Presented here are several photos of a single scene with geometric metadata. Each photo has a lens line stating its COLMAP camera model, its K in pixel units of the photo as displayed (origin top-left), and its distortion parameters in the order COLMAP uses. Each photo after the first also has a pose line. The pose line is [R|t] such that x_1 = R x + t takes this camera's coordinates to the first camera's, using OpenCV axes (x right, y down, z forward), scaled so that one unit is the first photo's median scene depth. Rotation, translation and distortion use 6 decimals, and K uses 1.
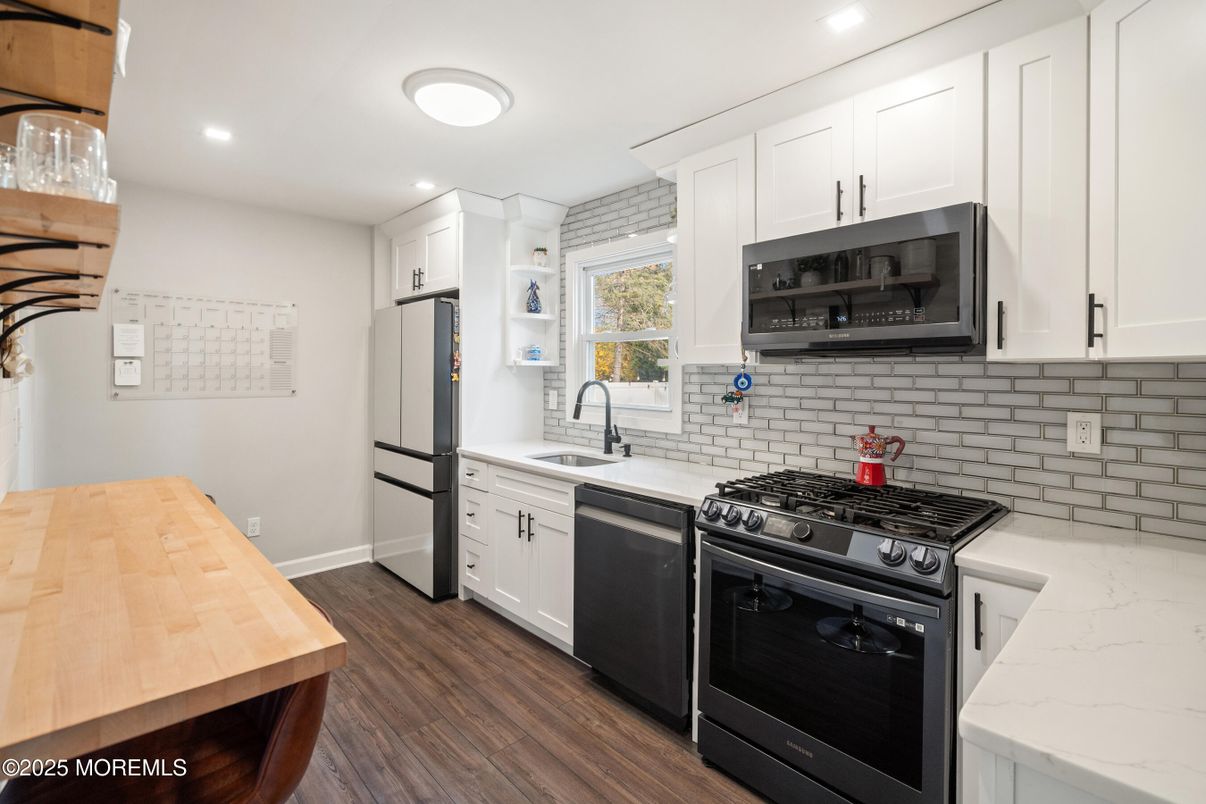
lens RADIAL K [[559.3, 0, 601.4], [0, 559.3, 373.3], [0, 0, 1]] dist [-0.000853, -0.000344]
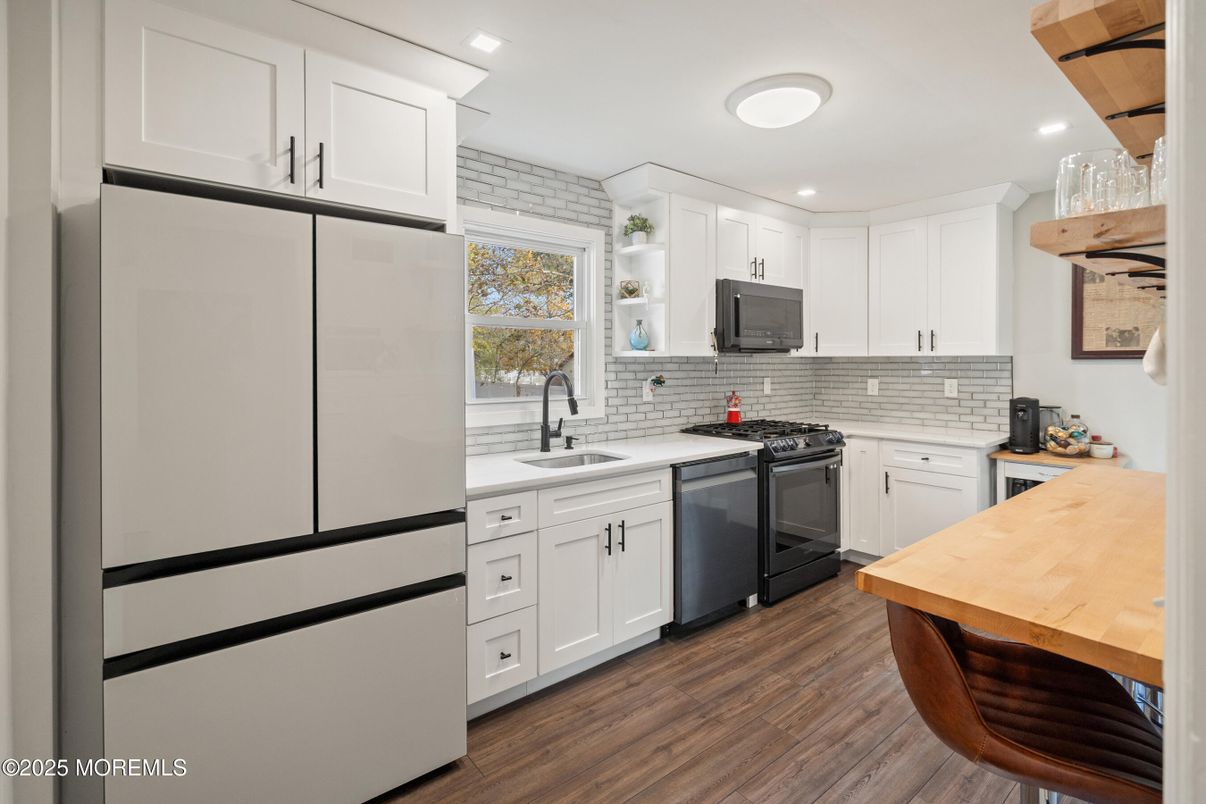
lens RADIAL K [[561.1, 0, 600.8], [0, 561.1, 362.9], [0, 0, 1]] dist [0.000056, 0.000265]
pose [[0.074045, -0.006281, 0.997235, -1.191527], [0.002417, 0.999978, 0.006119, -0.009084], [-0.997252, 0.001957, 0.074058, 1.121978]]
